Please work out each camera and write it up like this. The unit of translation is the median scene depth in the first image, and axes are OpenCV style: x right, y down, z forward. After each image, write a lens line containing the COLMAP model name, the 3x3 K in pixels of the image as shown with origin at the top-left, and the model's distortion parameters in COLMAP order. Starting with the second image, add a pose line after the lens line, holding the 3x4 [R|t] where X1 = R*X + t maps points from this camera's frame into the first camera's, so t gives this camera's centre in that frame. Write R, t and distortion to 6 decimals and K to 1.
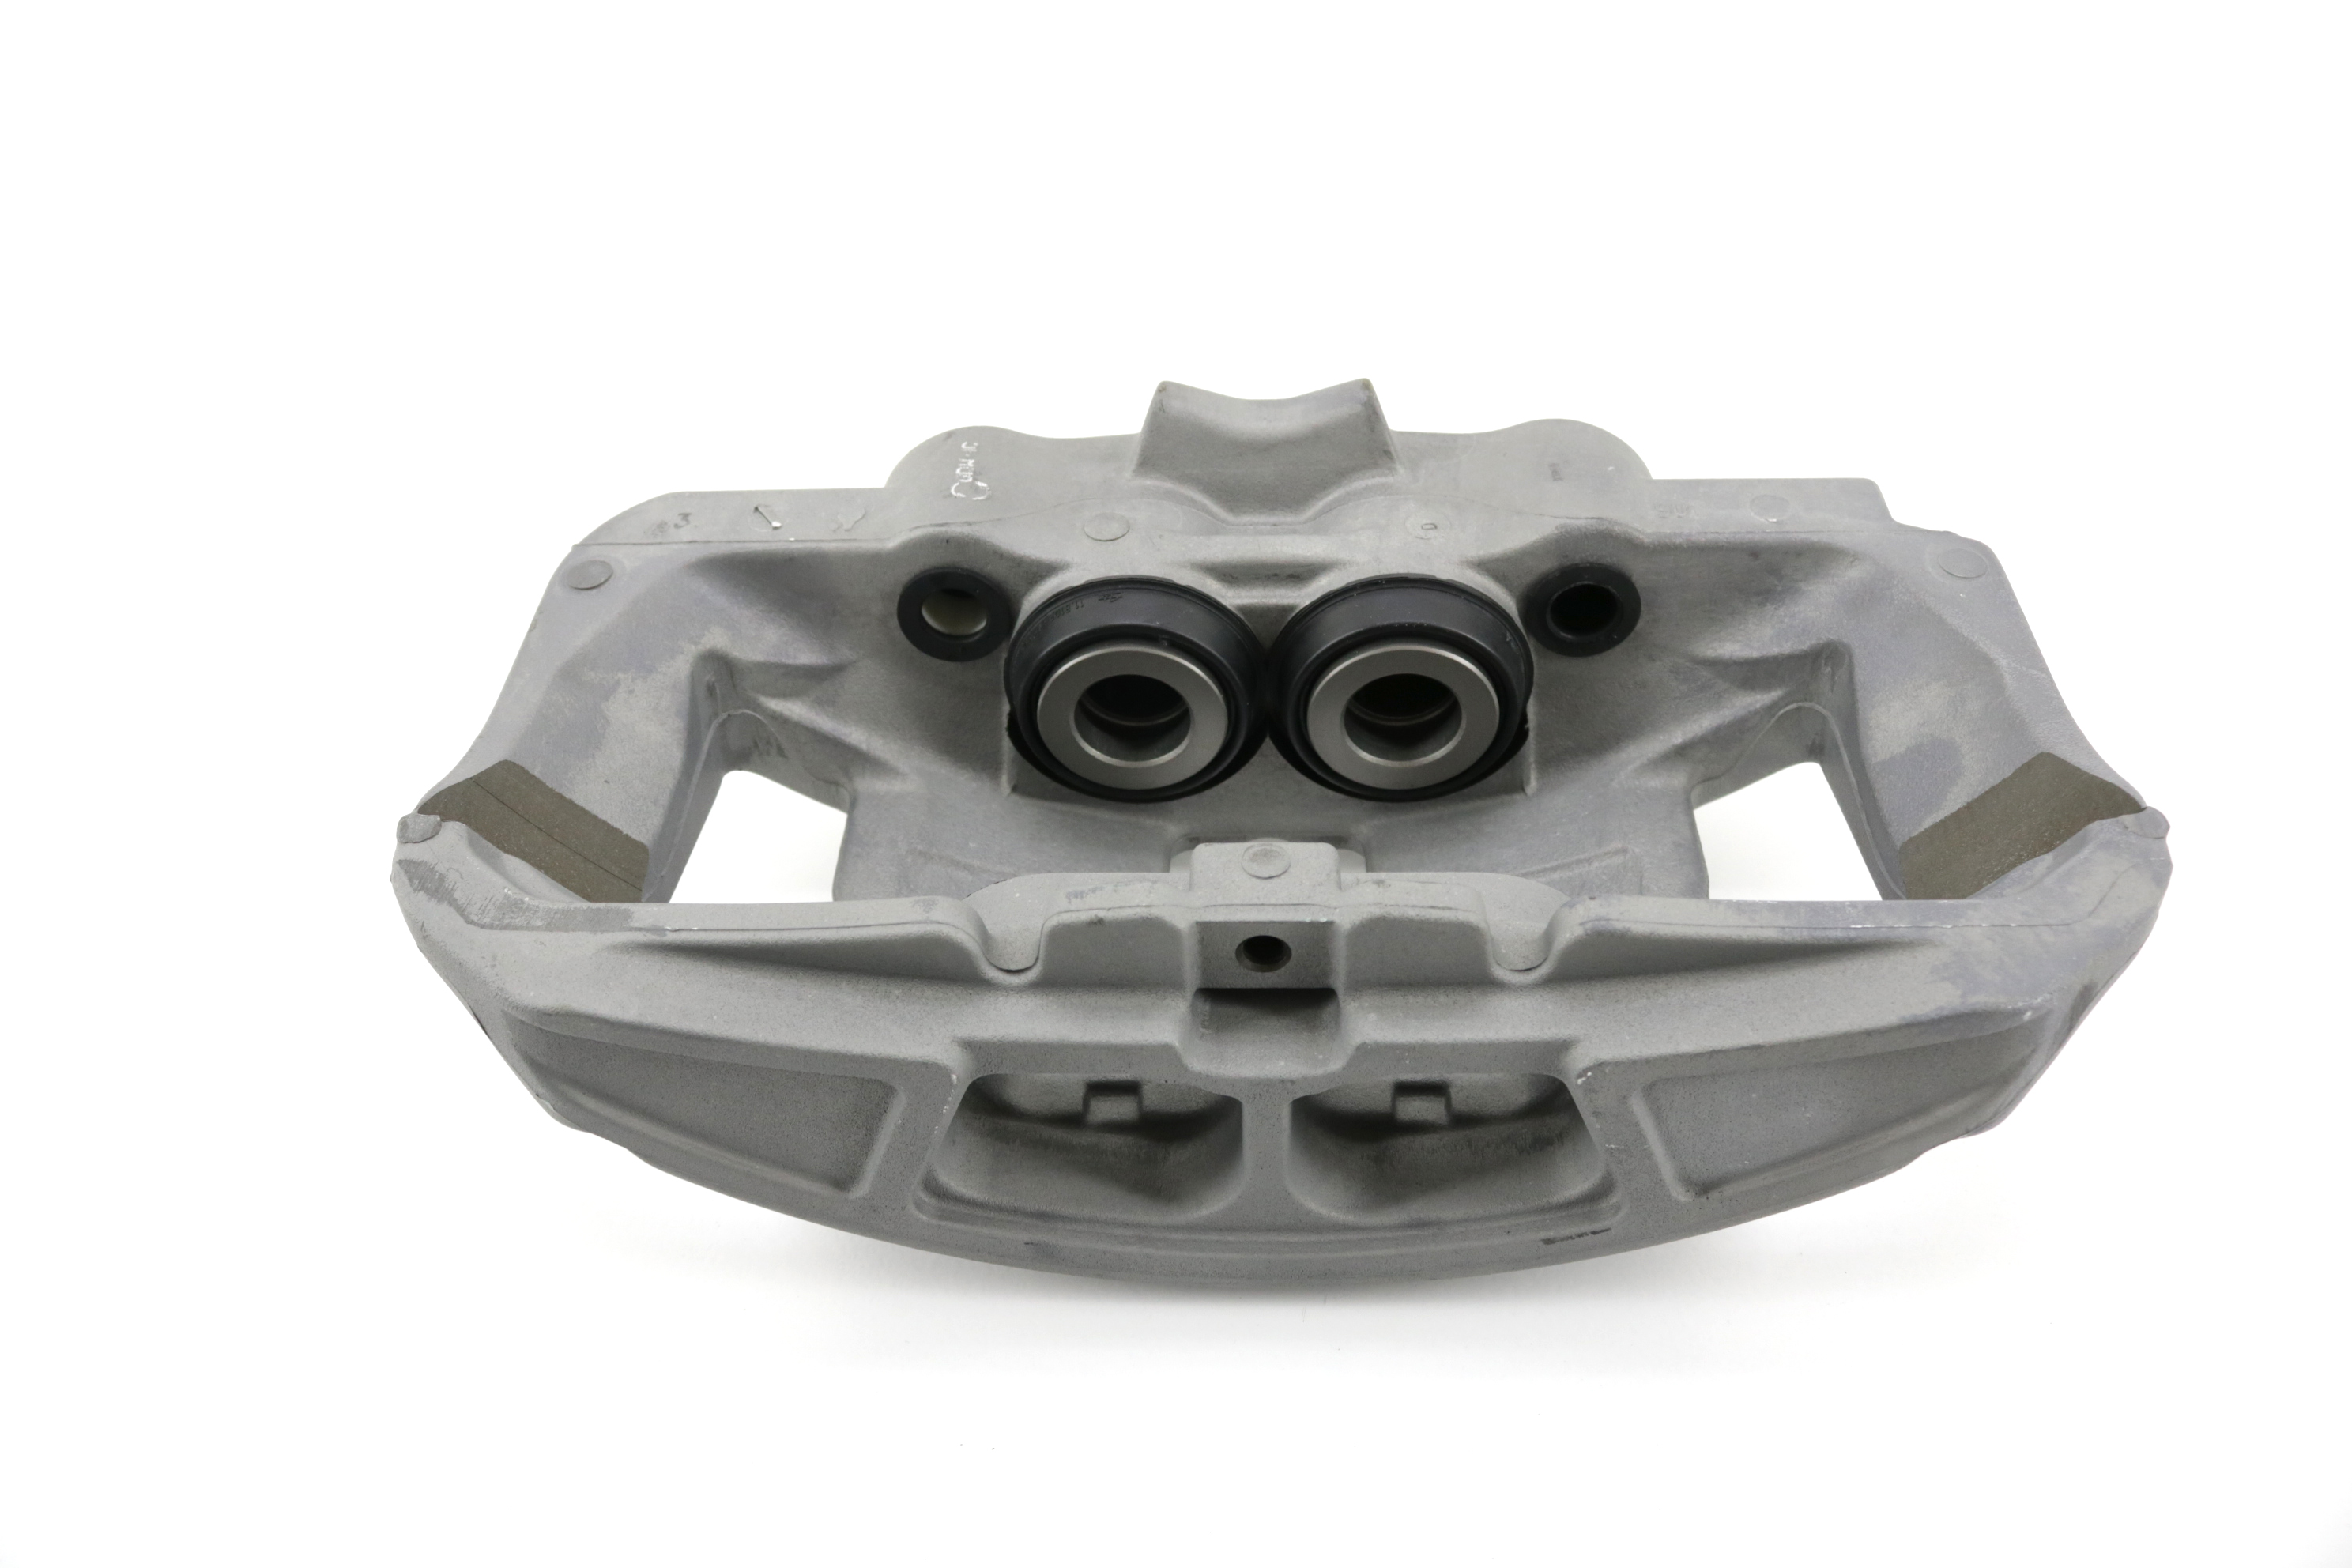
lens RADIAL K [[1922.4, 0, 1176.0], [0, 1922.4, 784.0], [0, 0, 1]] dist [-0.145474, 0.095117]
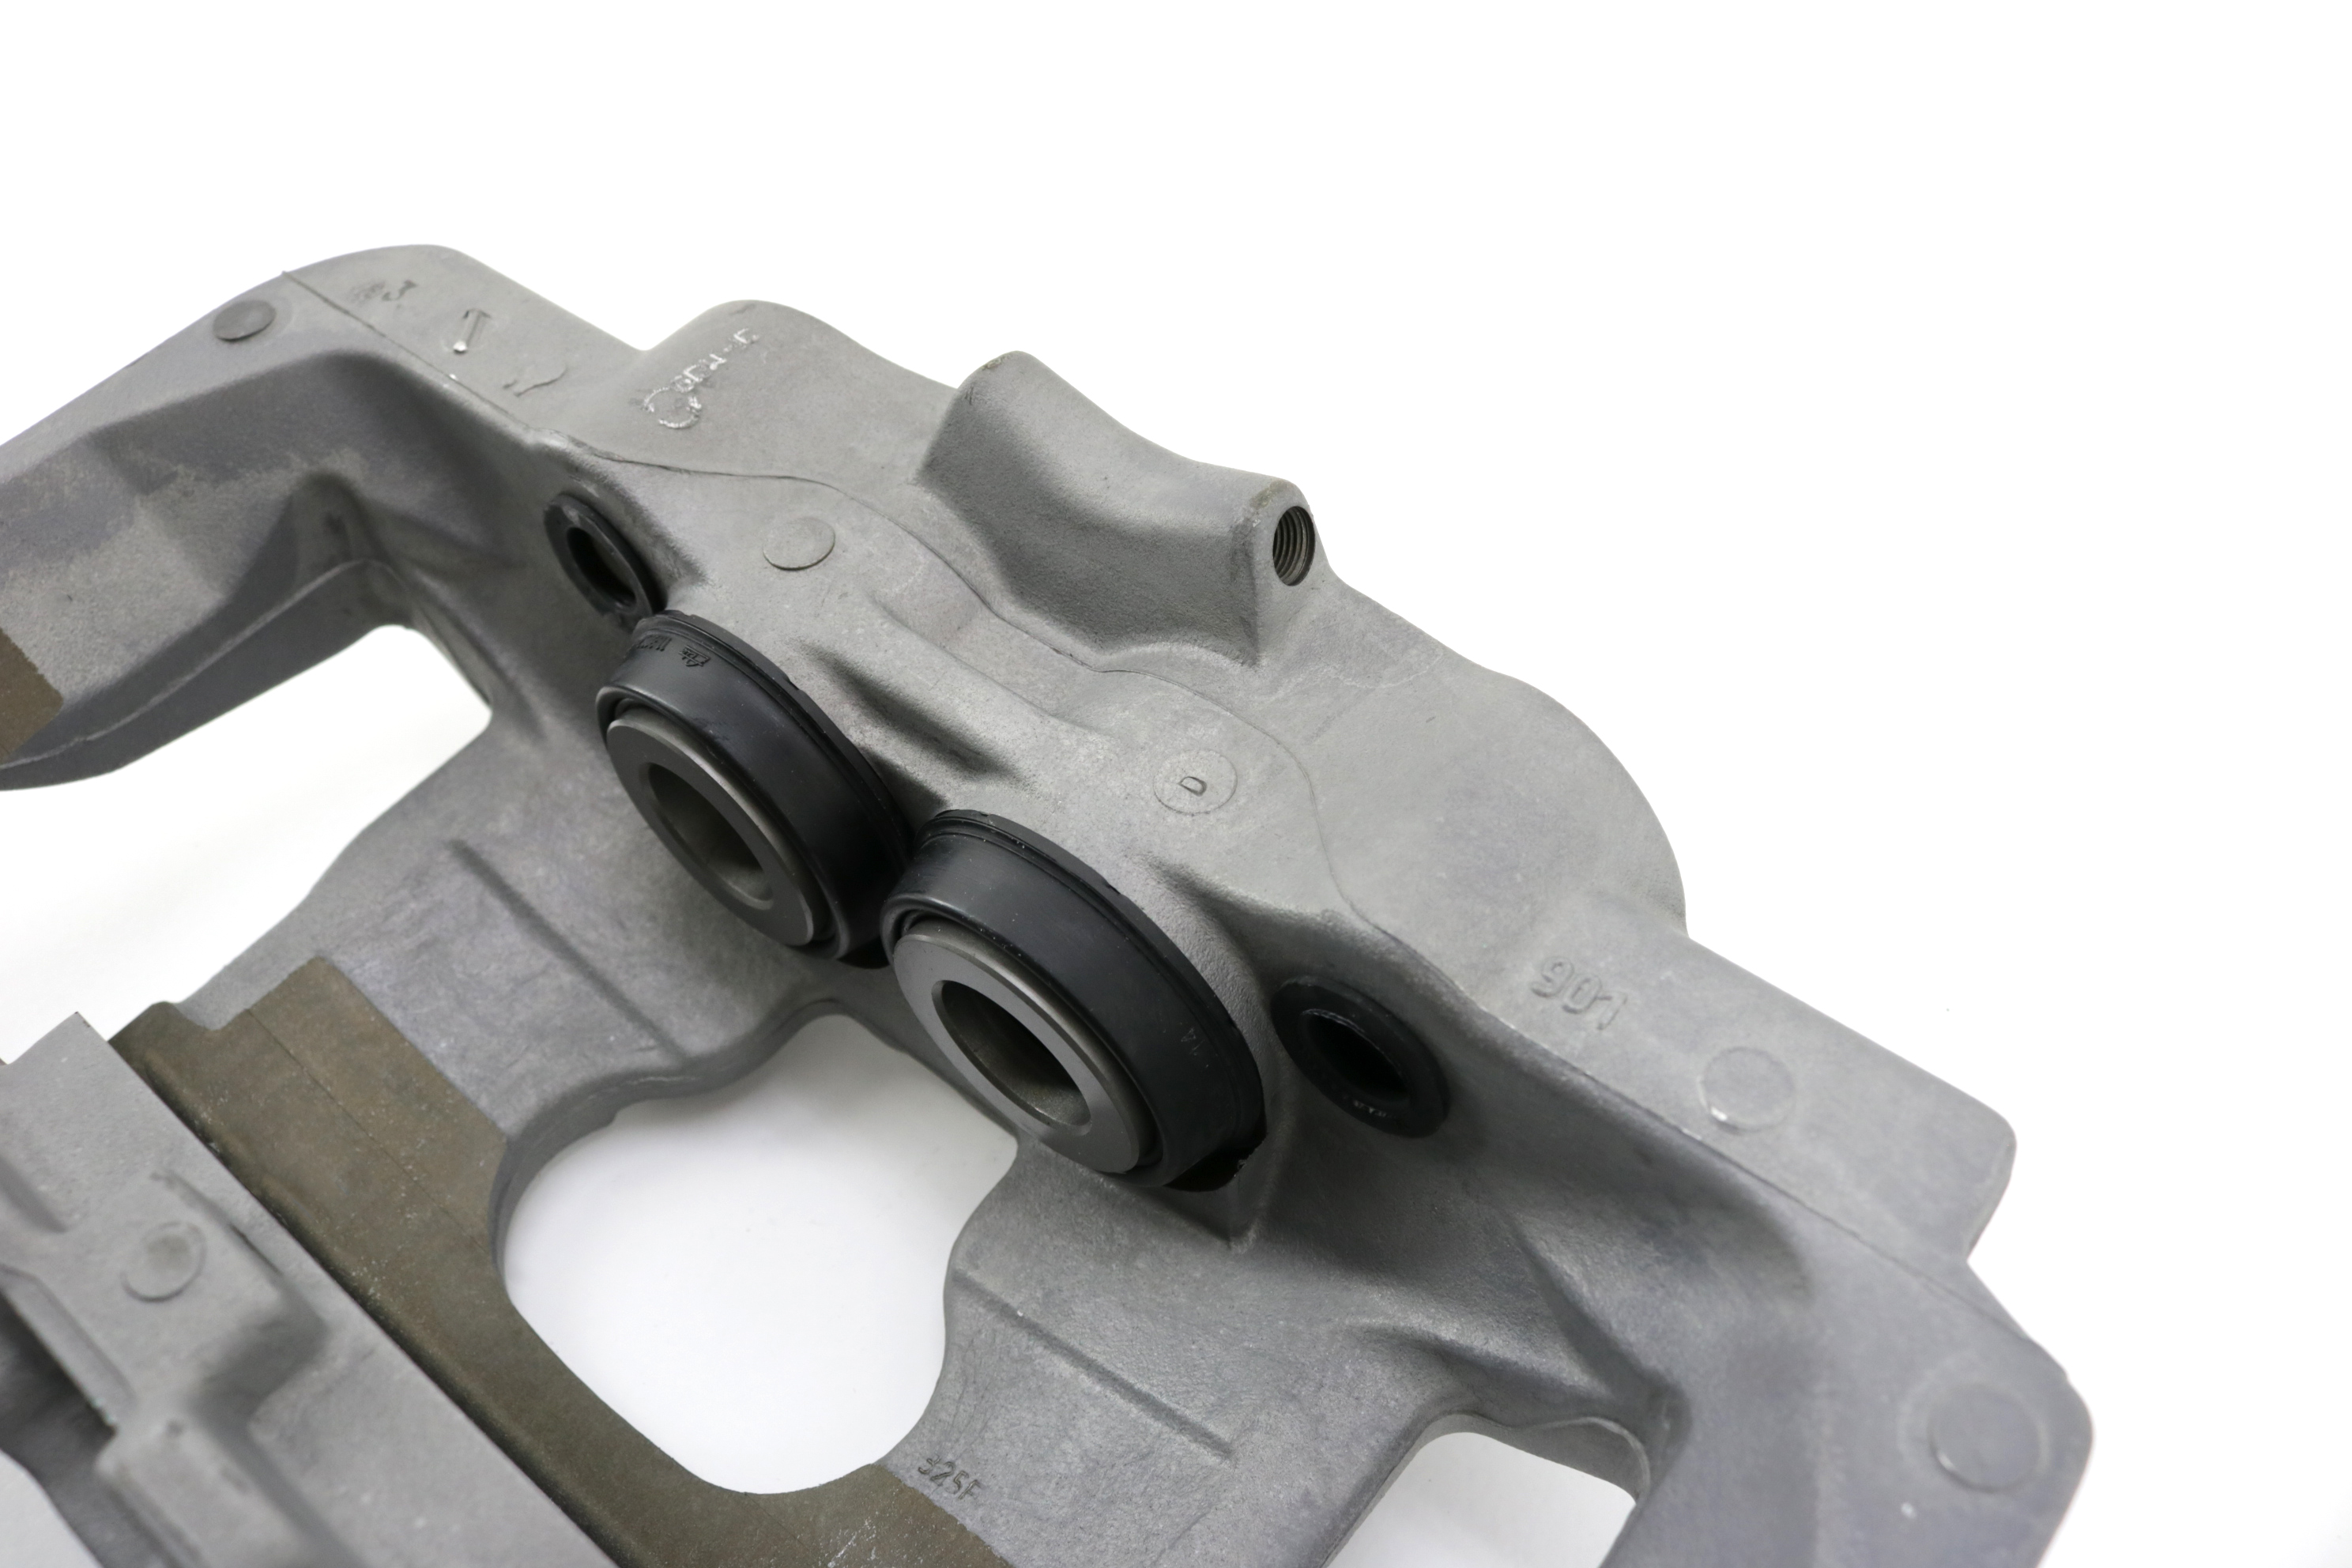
lens RADIAL K [[1922.4, 0, 1176.0], [0, 1922.4, 784.0], [0, 0, 1]] dist [-0.145474, 0.095117]
pose [[0.795464, 0.468300, -0.384619, 0.345763], [-0.394028, 0.881896, 0.258845, -0.279620], [0.460411, -0.054352, 0.886040, 0.504349]]
